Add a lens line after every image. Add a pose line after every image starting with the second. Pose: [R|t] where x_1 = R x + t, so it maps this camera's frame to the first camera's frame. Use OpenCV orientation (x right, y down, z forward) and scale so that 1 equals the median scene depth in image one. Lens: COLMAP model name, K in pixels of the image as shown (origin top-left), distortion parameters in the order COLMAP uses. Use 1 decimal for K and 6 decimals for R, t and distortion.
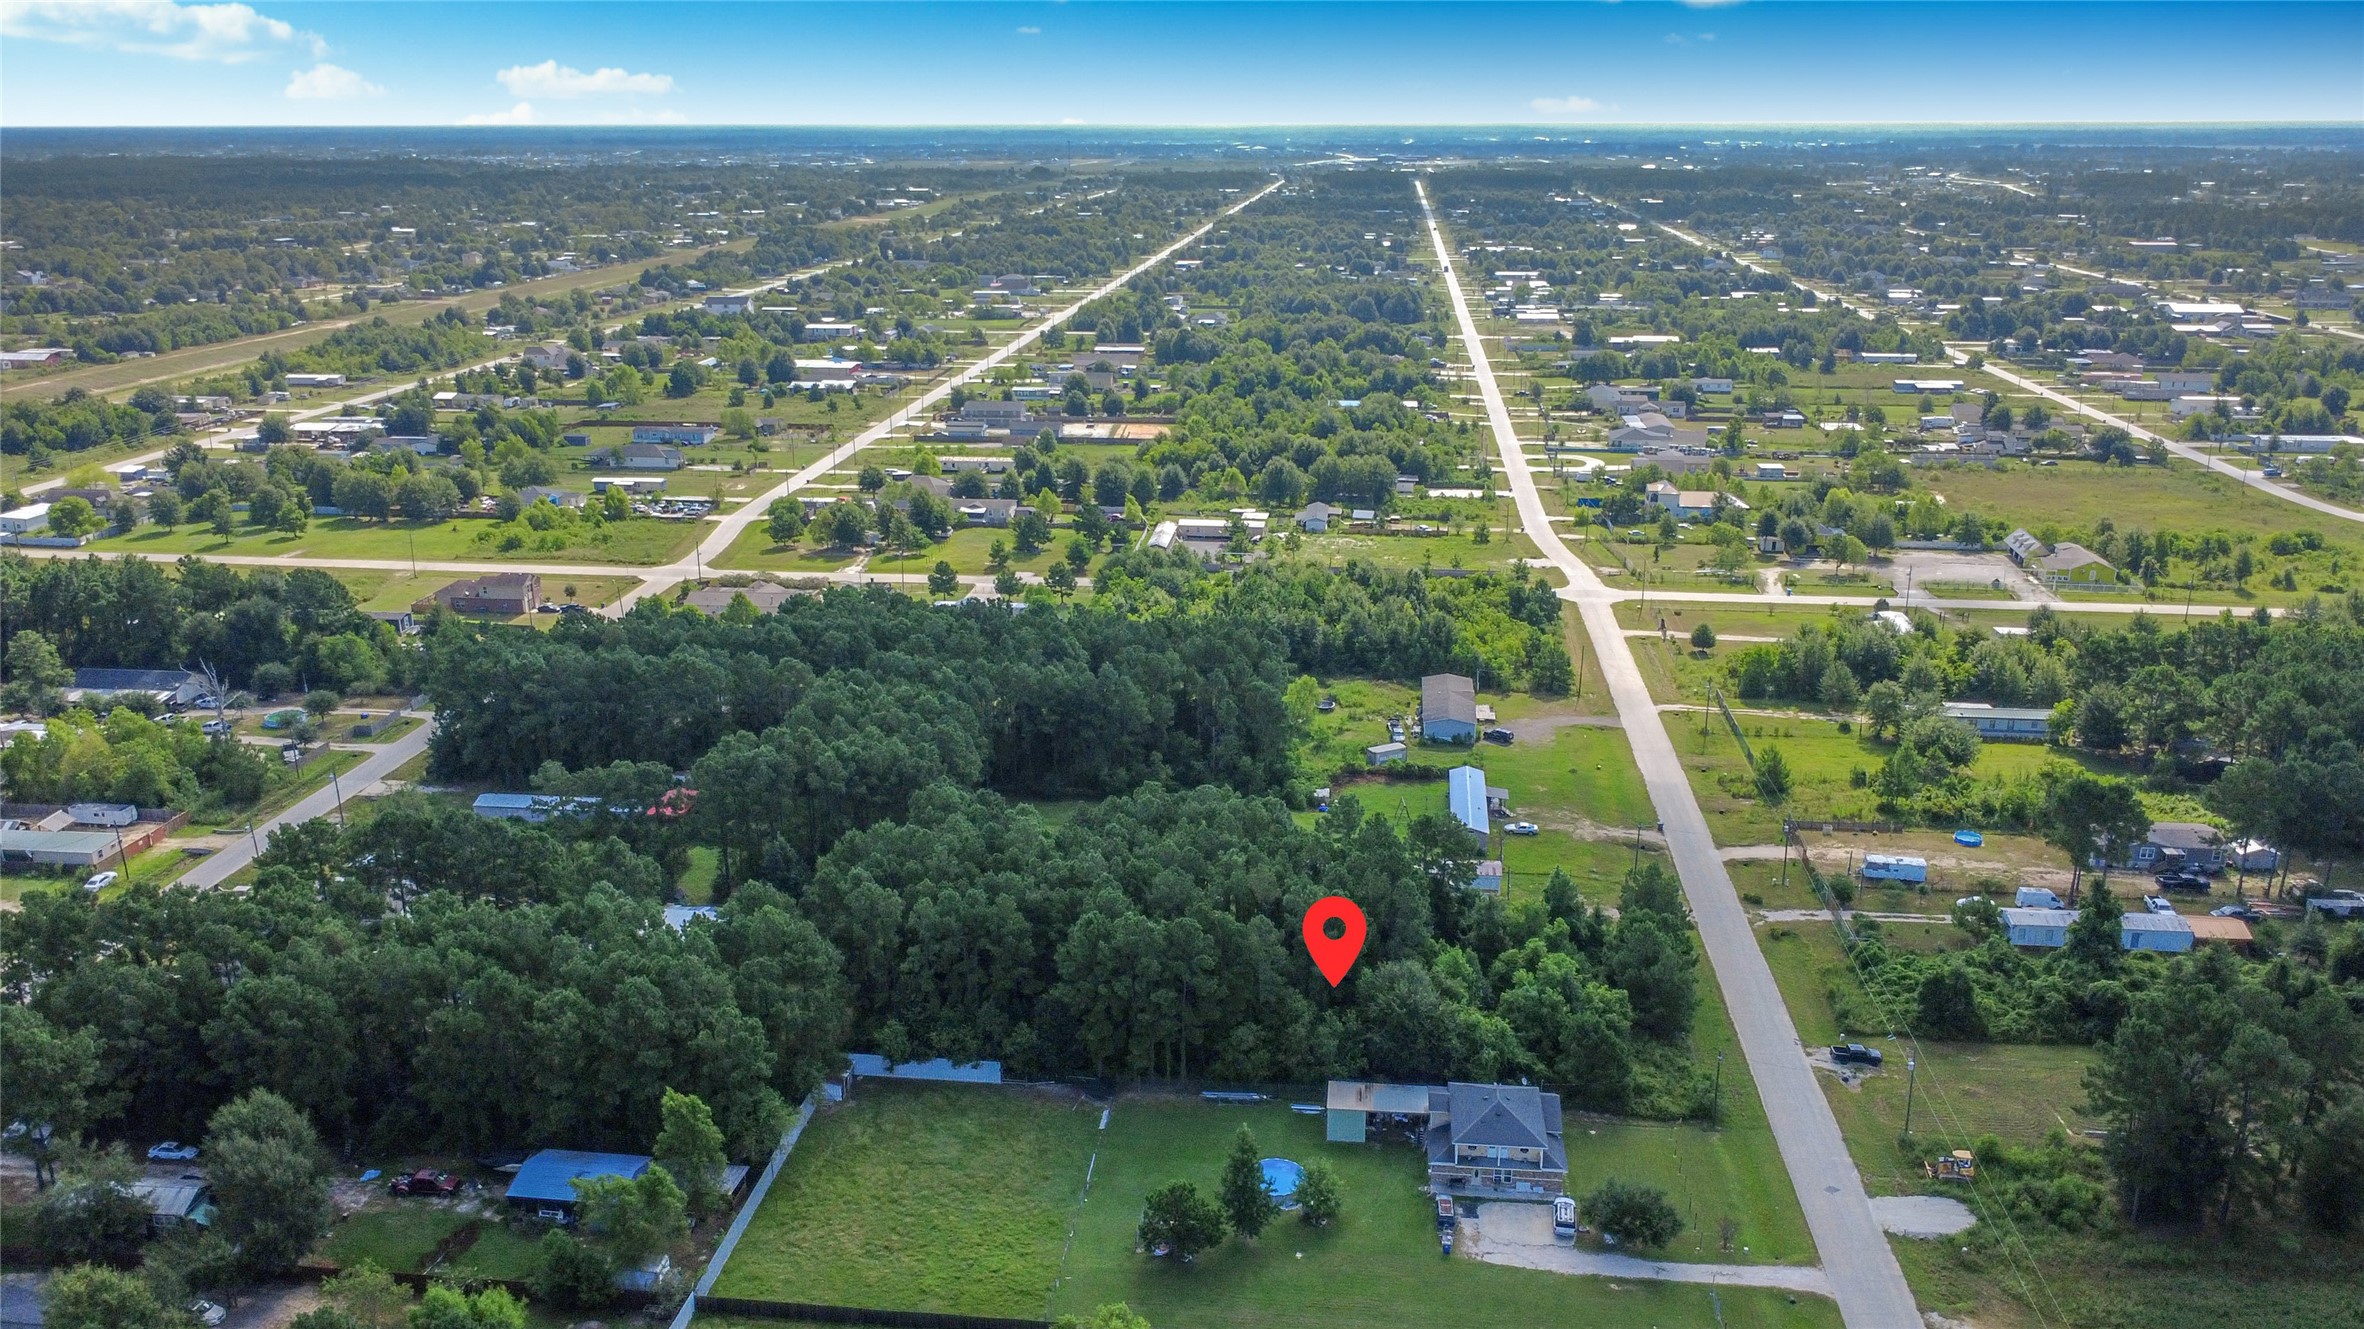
lens RADIAL K [[1761.7, 0, 1182.0], [0, 1761.7, 664.5], [0, 0, 1]] dist [-0.000272, -0.000176]
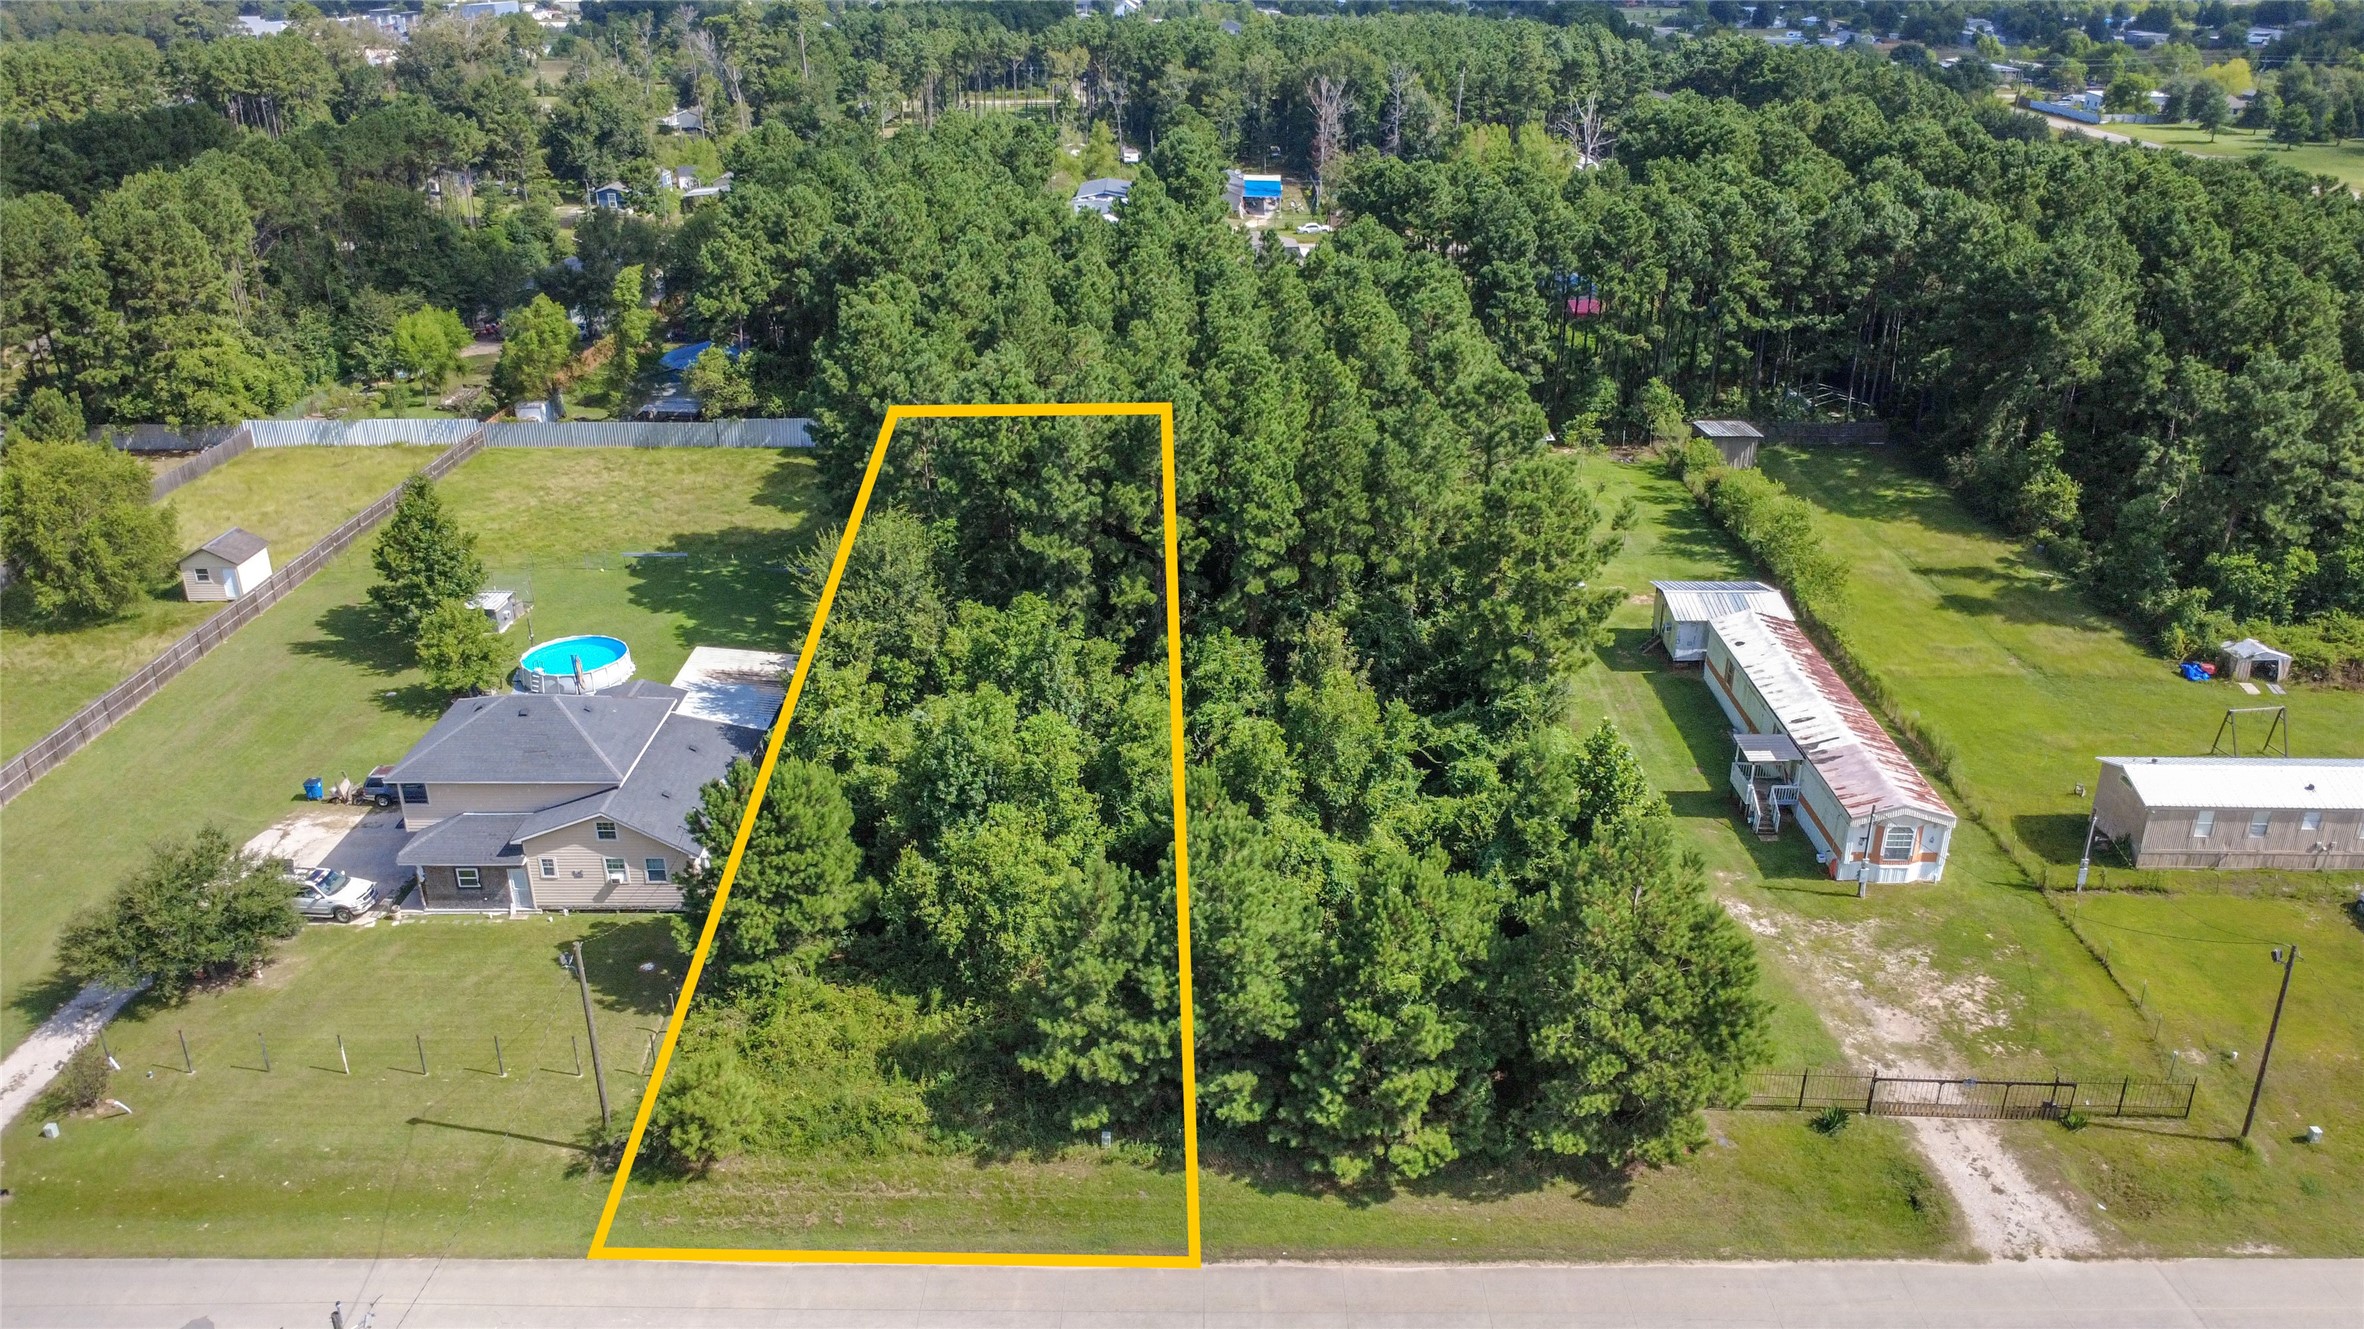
lens RADIAL K [[1758.2, 0, 1187.5], [0, 1758.2, 650.6], [0, 0, 1]] dist [0.000993, -0.000233]
pose [[0.105799, 0.385367, -0.916678, 0.361691], [-0.297382, 0.891925, 0.340638, 0.008453], [0.948879, 0.236564, 0.208966, 0.606119]]
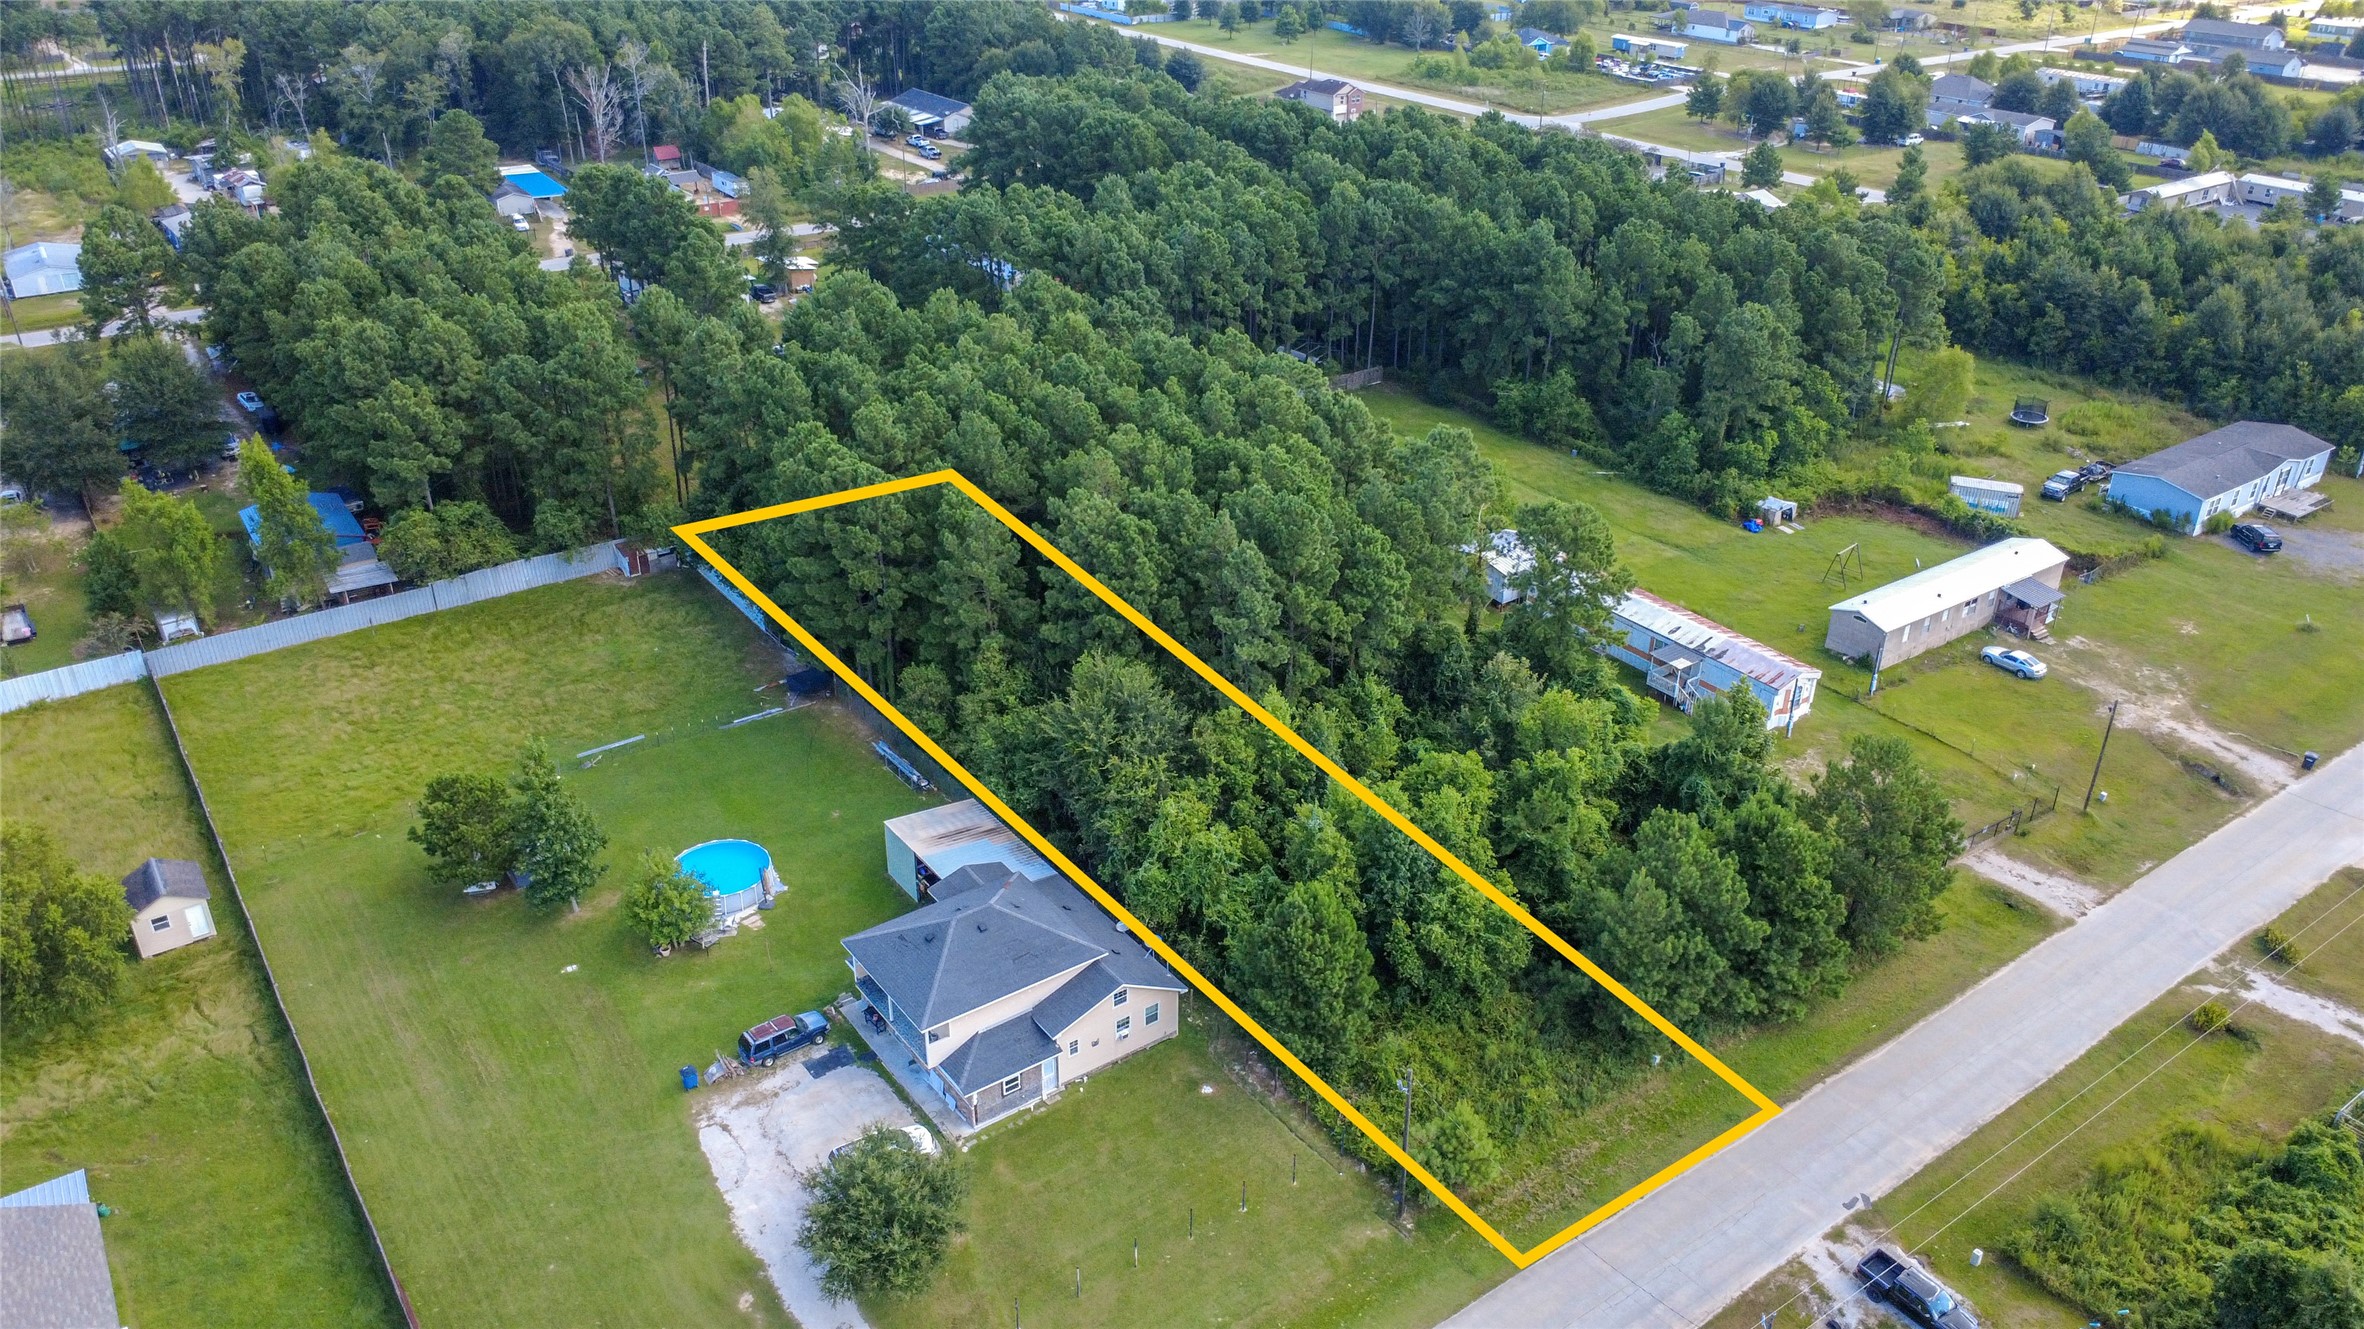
lens RADIAL K [[1721.9, 0, 1198.3], [0, 1721.9, 664.6], [0, 0, 1]] dist [0.000580, 0.000933]
pose [[0.672979, 0.352589, -0.650216, 0.304471], [-0.233141, 0.935378, 0.265919, 0.011803], [0.701958, -0.027366, 0.711693, 0.386722]]
